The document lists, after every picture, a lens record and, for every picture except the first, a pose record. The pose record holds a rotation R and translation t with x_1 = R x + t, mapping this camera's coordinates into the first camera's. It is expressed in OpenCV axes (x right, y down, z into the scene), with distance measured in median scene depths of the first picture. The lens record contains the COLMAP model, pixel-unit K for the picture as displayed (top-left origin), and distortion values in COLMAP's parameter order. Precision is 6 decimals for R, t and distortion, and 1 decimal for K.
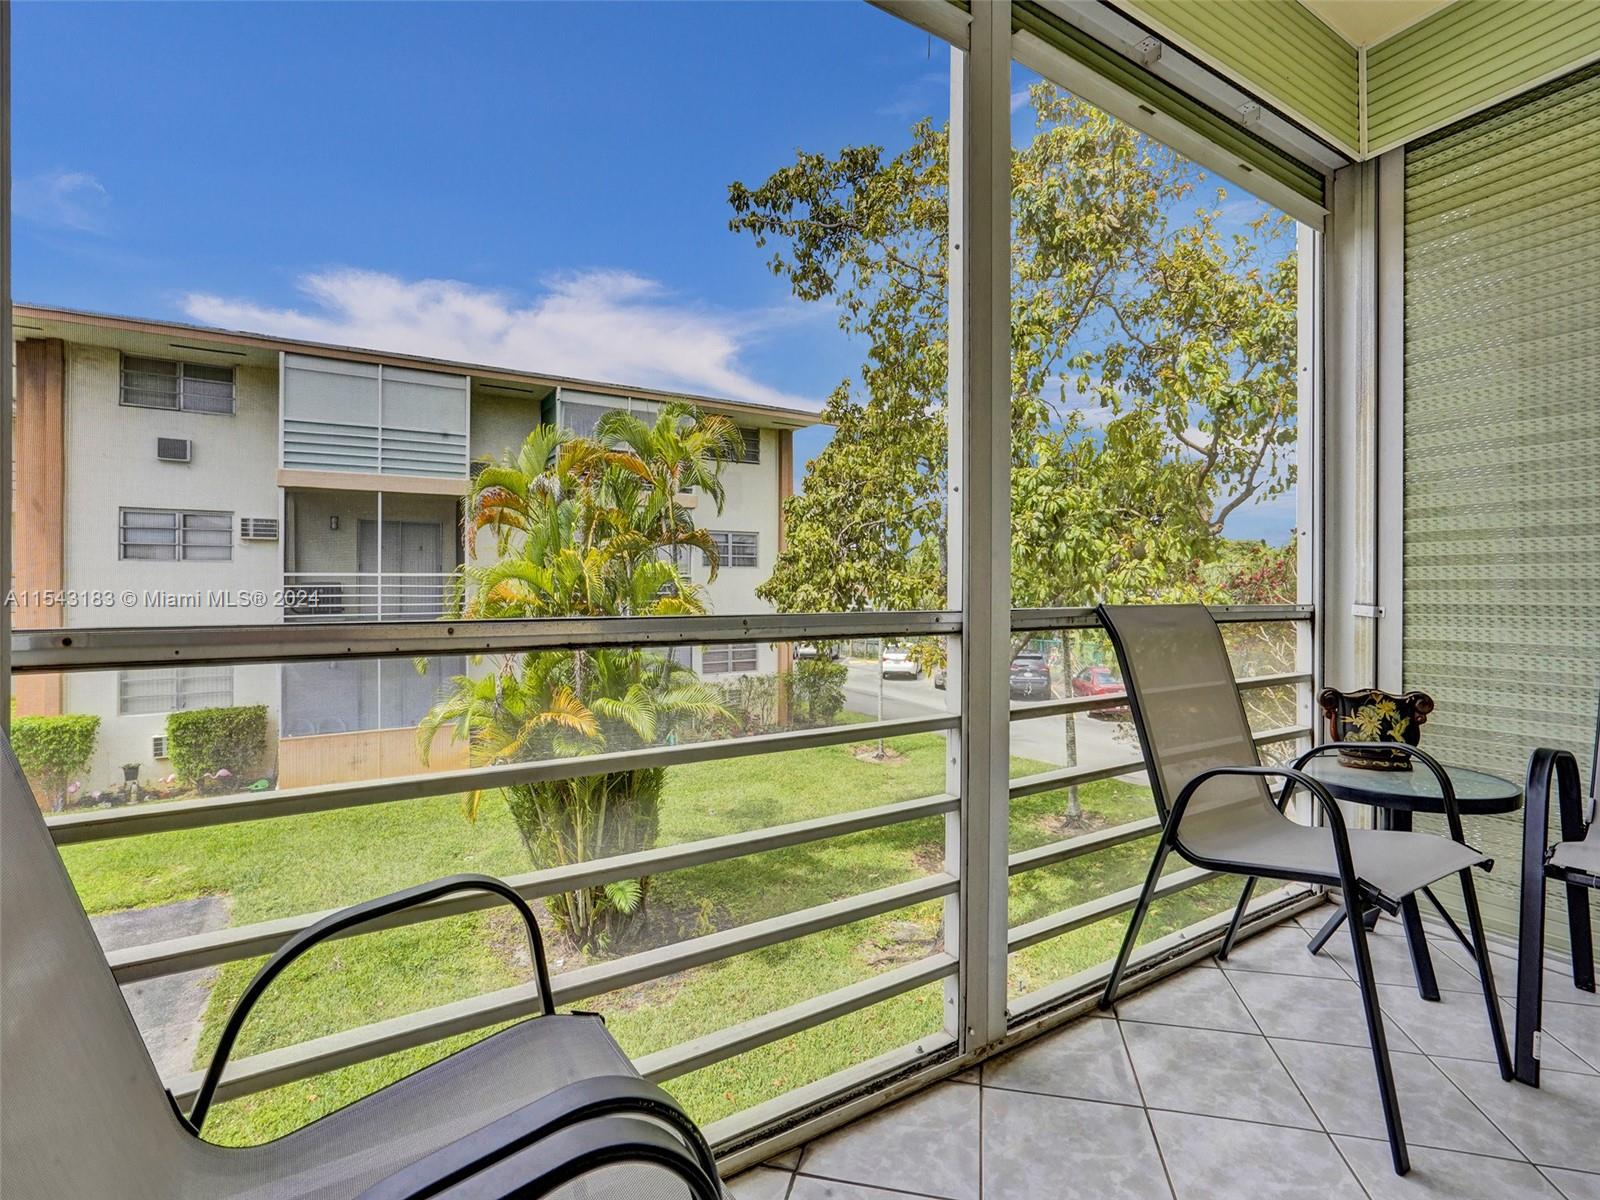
lens RADIAL K [[744.2, 0, 805.5], [0, 744.2, 598.6], [0, 0, 1]] dist [-0.045178, 0.013598]
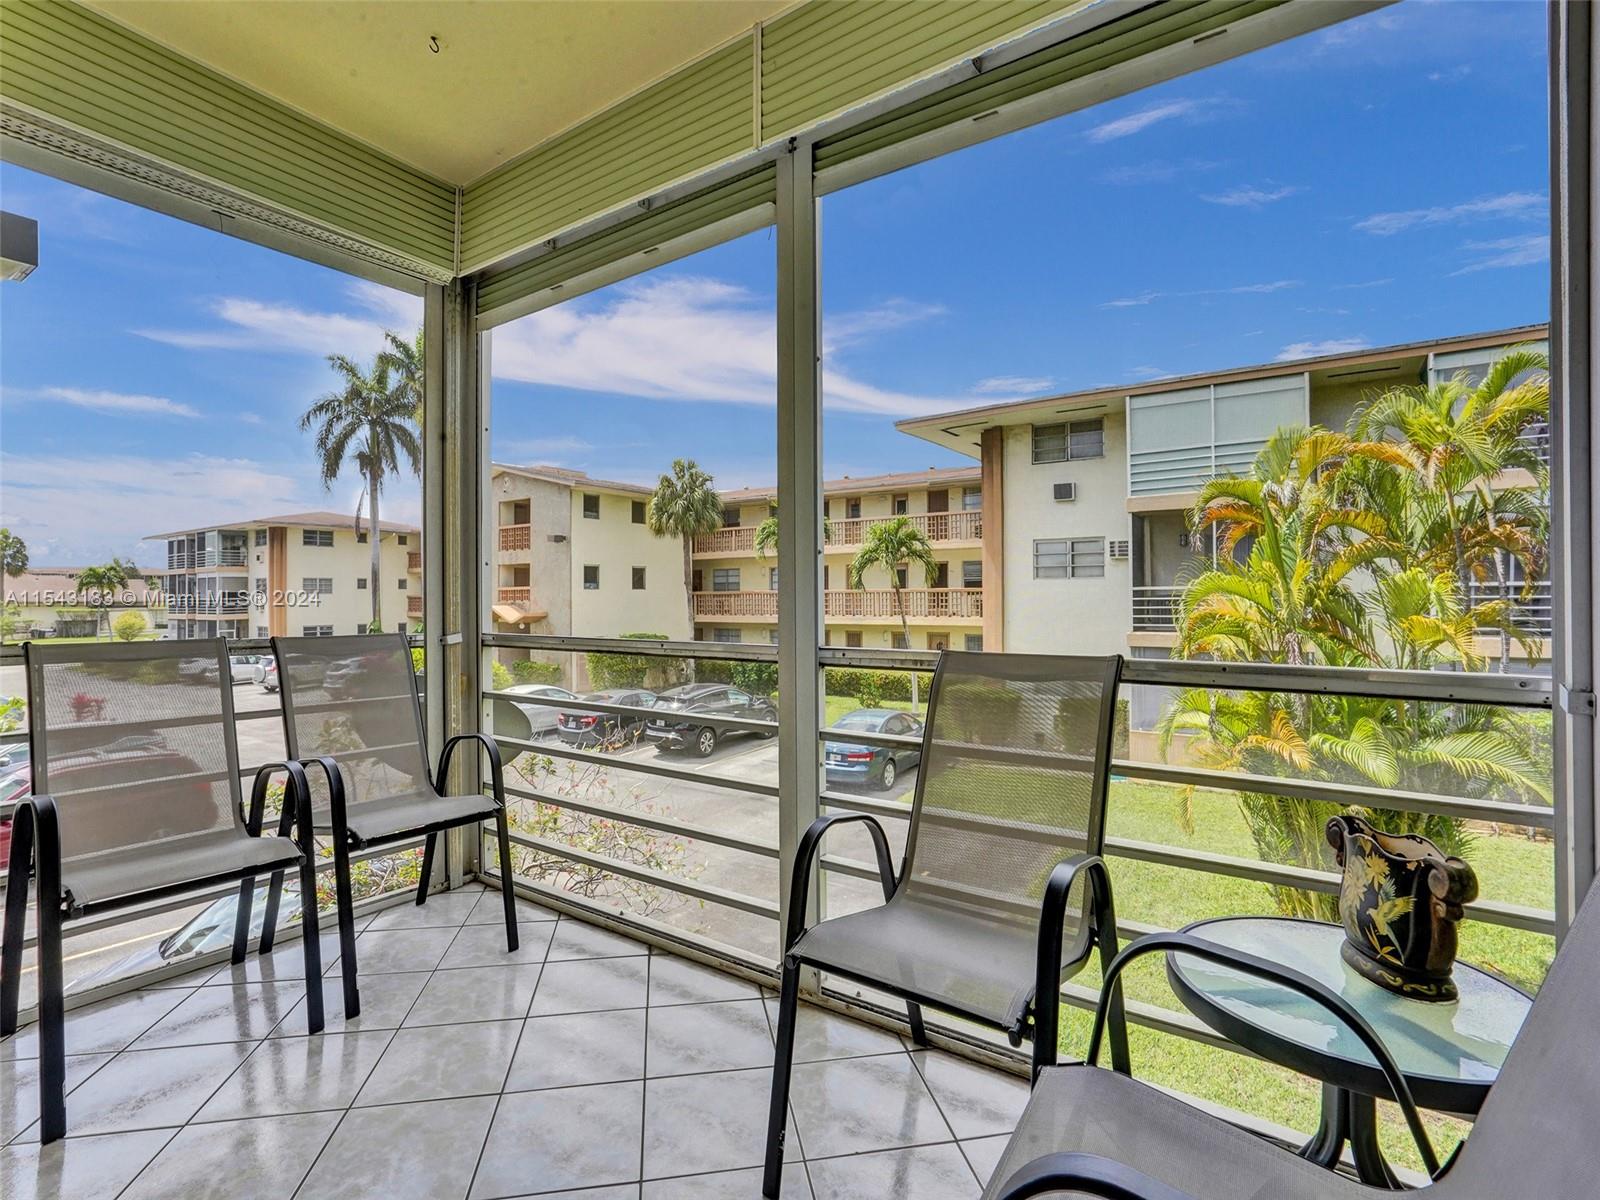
lens RADIAL K [[744.2, 0, 802.9], [0, 744.2, 604.0], [0, 0, 1]] dist [-0.045178, 0.013598]
pose [[0.409303, 0.003970, -0.912390, 0.133993], [-0.007315, 0.999973, 0.001070, -0.005602], [0.912369, 0.006236, 0.409321, 0.044921]]
